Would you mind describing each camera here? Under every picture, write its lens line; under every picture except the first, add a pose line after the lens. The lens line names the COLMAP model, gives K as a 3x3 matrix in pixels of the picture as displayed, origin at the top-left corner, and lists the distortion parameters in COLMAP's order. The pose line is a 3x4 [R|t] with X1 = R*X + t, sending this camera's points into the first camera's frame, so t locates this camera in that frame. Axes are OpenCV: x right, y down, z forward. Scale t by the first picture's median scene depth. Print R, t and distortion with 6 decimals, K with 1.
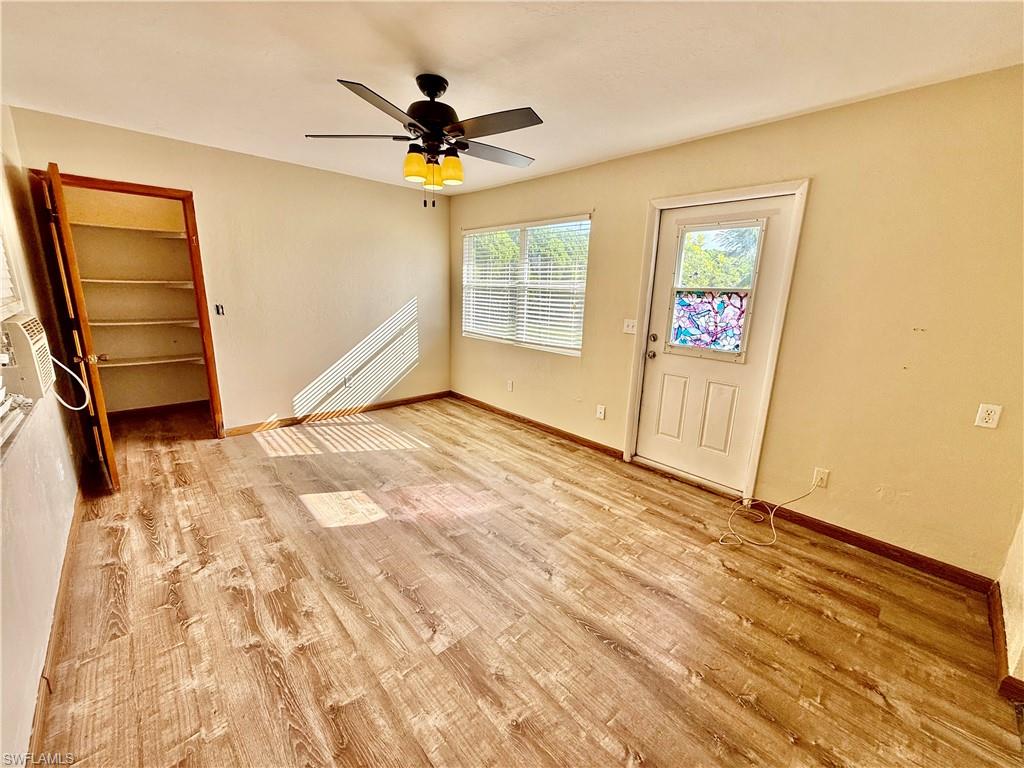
lens RADIAL K [[405.9, 0, 509.3], [0, 405.9, 384.3], [0, 0, 1]] dist [0.000117, -0.000018]
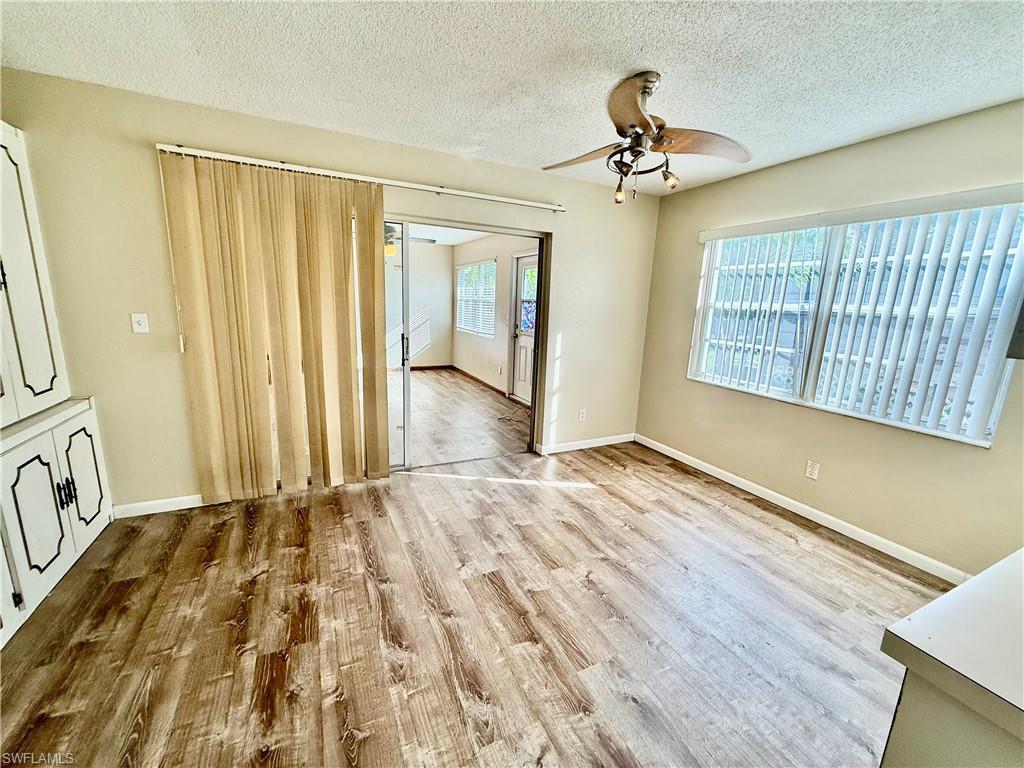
lens RADIAL K [[405.9, 0, 509.3], [0, 405.9, 384.3], [0, 0, 1]] dist [0.000117, -0.000018]
pose [[0.959467, 0.062764, -0.274744, 0.690678], [-0.075022, 0.996591, -0.034328, 0.171517], [0.271653, 0.053549, 0.960904, -0.609616]]
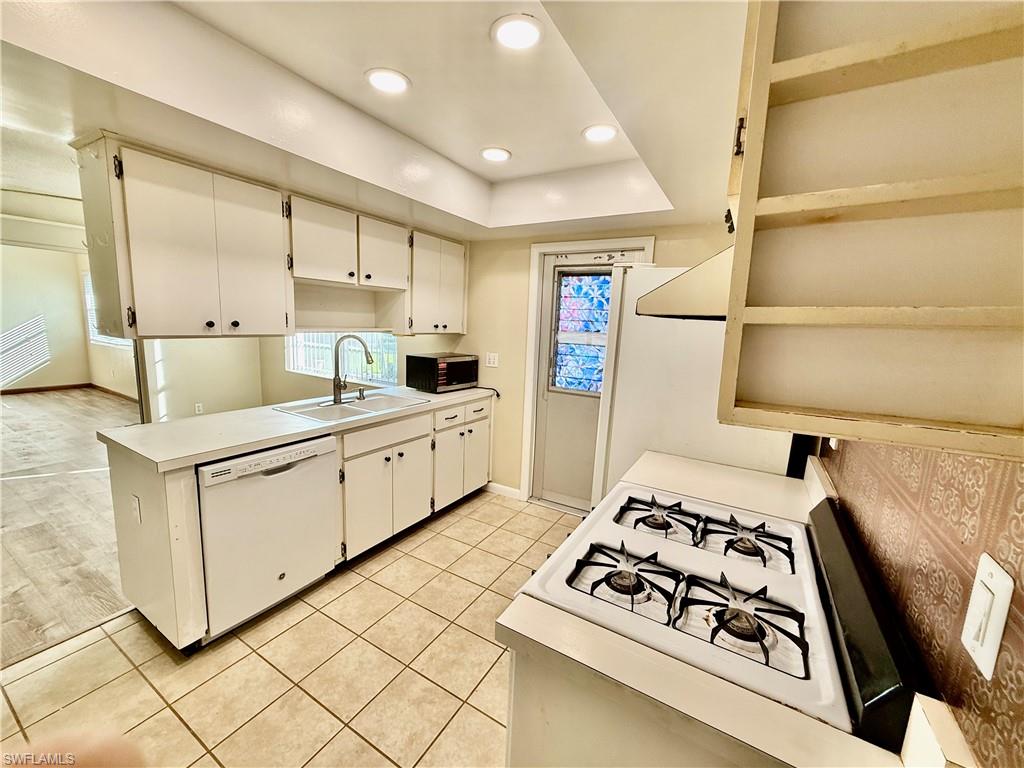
lens RADIAL K [[405.9, 0, 509.3], [0, 405.9, 384.3], [0, 0, 1]] dist [0.000117, -0.000018]
pose [[0.958873, -0.042493, 0.280636, 1.165806], [0.061431, 0.996364, -0.059028, 0.260620], [-0.277107, 0.073840, 0.957998, -1.022420]]
